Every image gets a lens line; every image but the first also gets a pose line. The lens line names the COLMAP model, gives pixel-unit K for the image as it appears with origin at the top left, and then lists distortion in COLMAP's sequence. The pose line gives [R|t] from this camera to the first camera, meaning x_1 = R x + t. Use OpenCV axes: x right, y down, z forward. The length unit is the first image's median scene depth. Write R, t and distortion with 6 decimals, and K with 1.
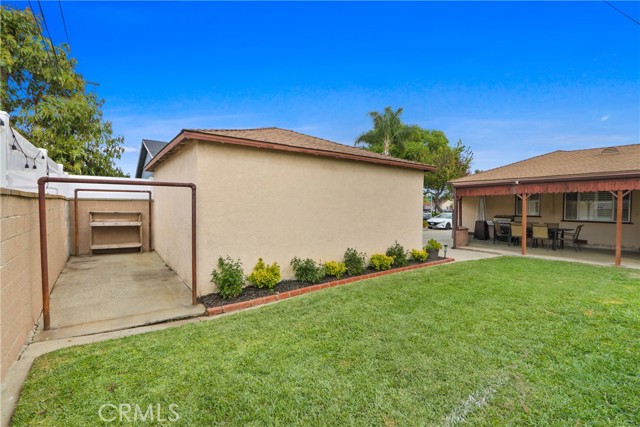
lens RADIAL K [[296.5, 0, 325.5], [0, 296.5, 212.8], [0, 0, 1]] dist [-0.011557, 0.000321]
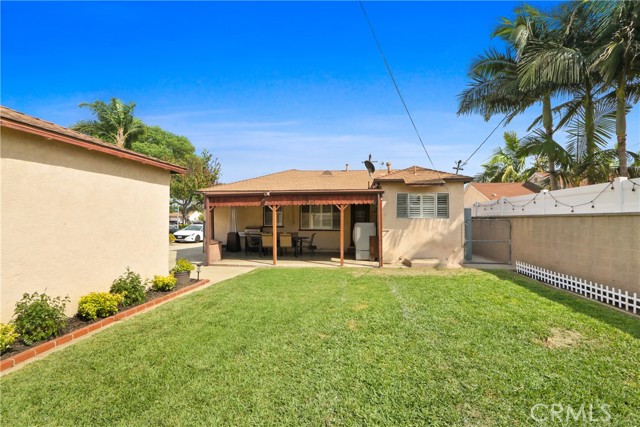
lens RADIAL K [[288.9, 0, 319.9], [0, 288.9, 218.5], [0, 0, 1]] dist [-0.010151, 0.000045]
pose [[0.694689, -0.003610, 0.719301, 0.058720], [0.016972, 0.999791, -0.011374, -0.003993], [-0.719110, 0.020110, 0.694606, 0.183471]]
